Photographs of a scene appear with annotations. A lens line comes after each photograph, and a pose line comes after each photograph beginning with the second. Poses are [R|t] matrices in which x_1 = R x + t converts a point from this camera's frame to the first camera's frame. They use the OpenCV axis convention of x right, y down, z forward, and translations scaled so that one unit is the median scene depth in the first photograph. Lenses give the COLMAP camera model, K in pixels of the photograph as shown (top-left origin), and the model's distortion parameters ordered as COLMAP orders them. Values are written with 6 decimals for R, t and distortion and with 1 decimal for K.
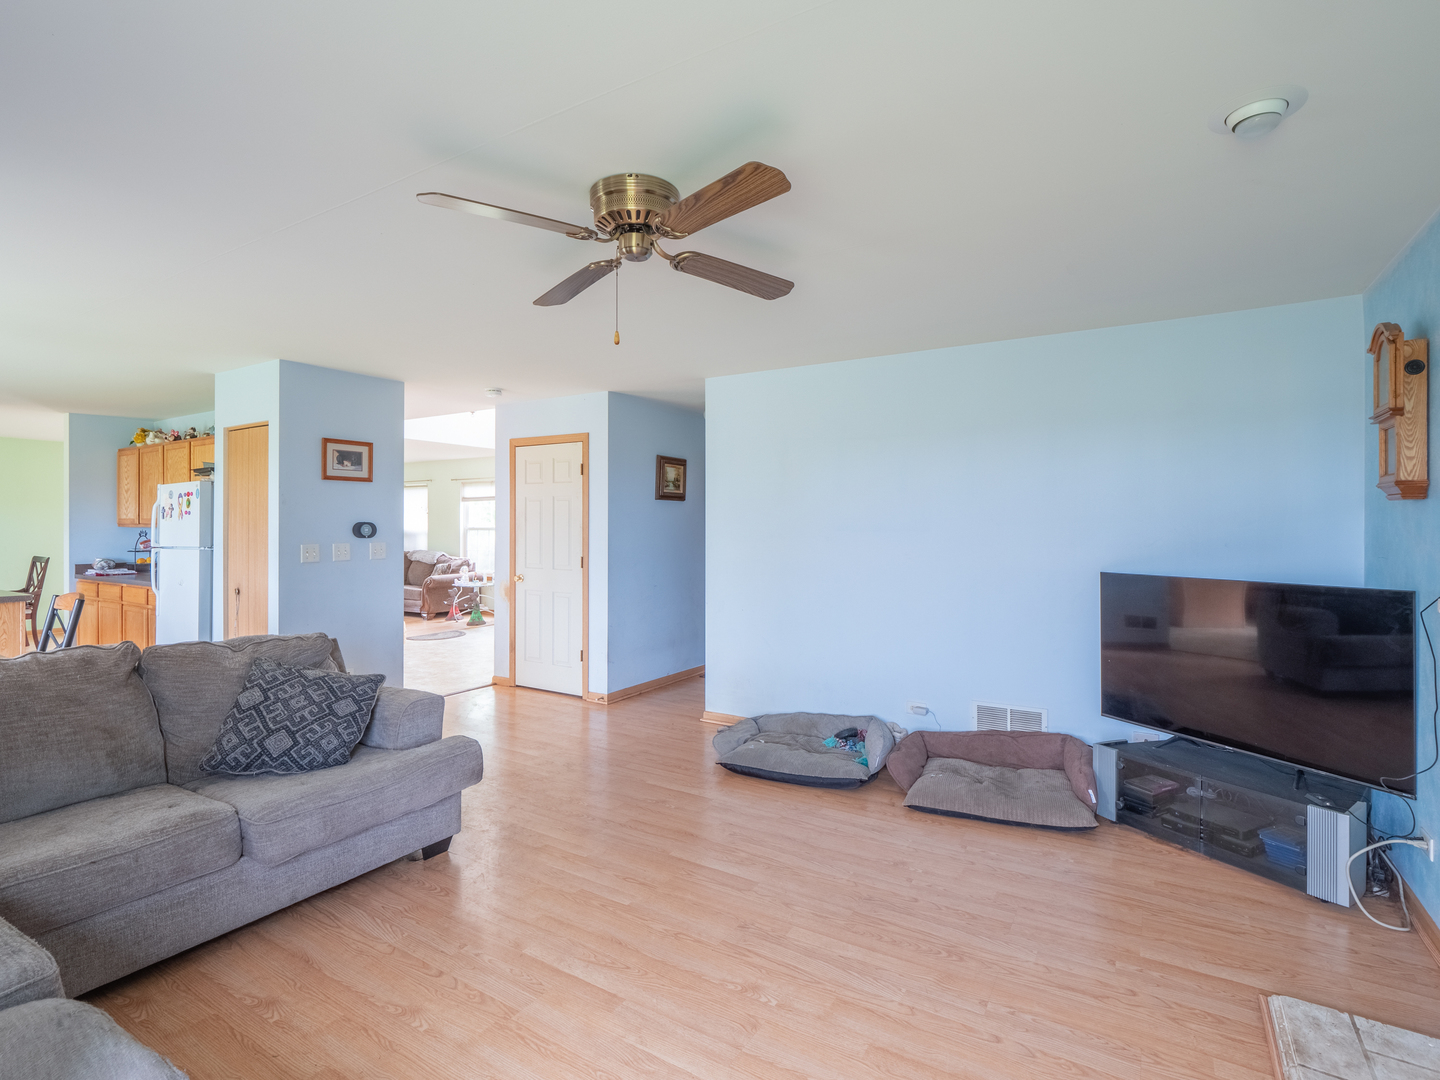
lens RADIAL K [[707.3, 0, 722.6], [0, 707.3, 529.6], [0, 0, 1]] dist [-0.022565, 0.003735]
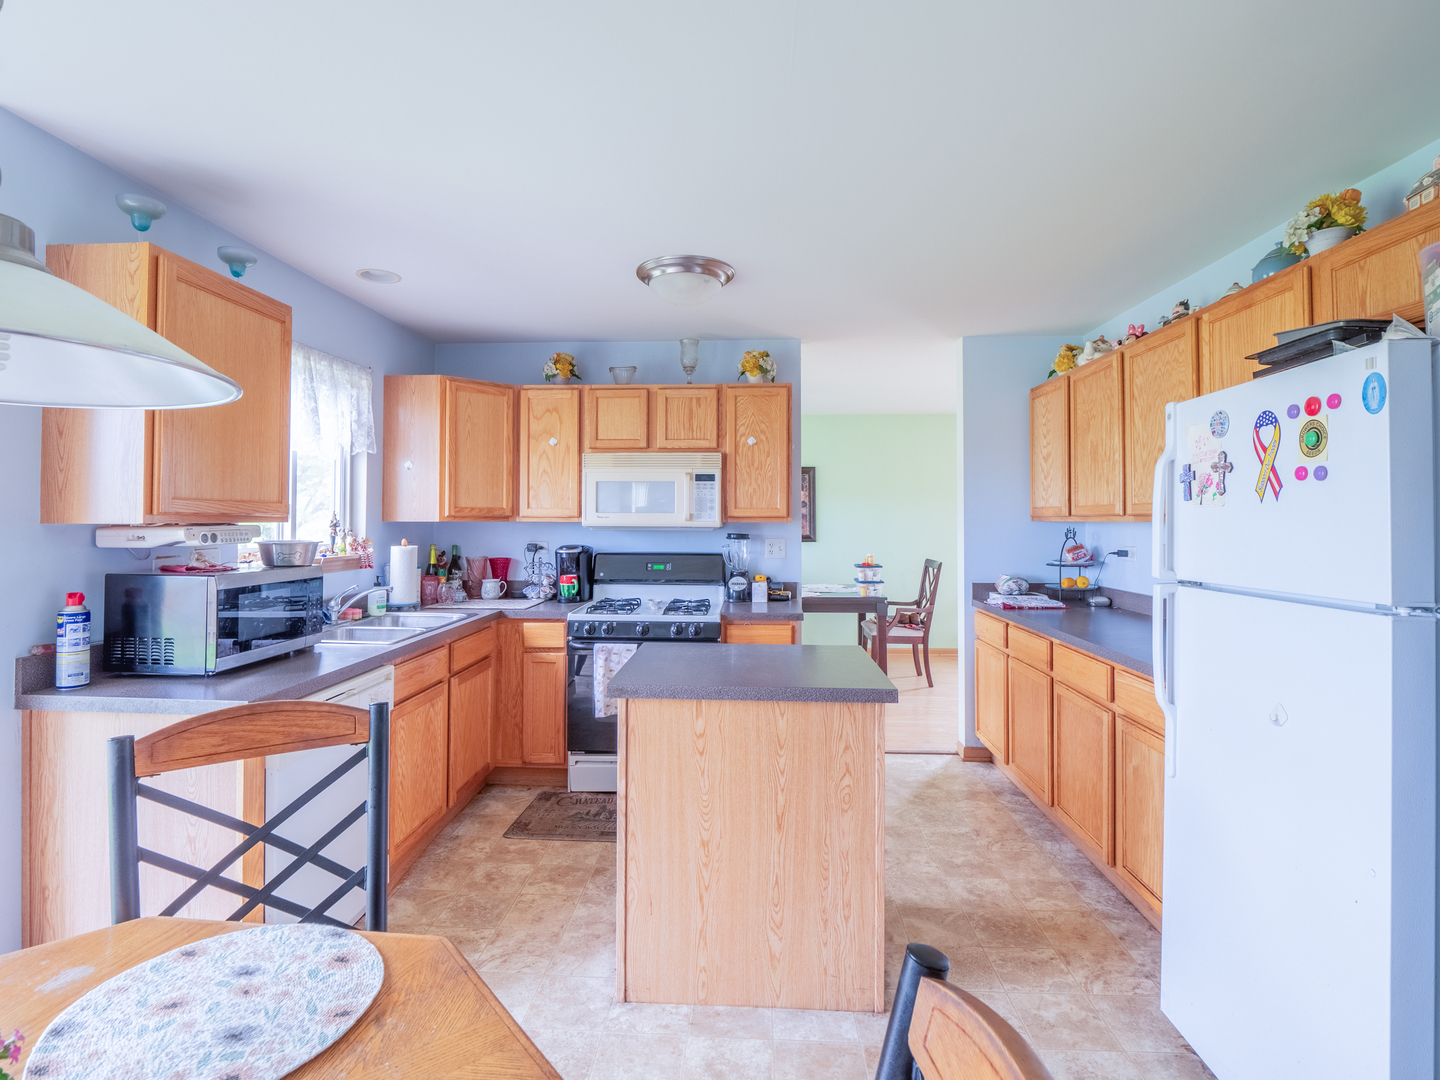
lens RADIAL K [[707.3, 0, 720.8], [0, 707.3, 525.0], [0, 0, 1]] dist [-0.022565, 0.003735]
pose [[0.472193, 0.004681, -0.881483, -0.485215], [-0.000214, 0.999986, 0.005195, -0.003806], [0.881495, -0.002264, 0.472188, 0.507658]]
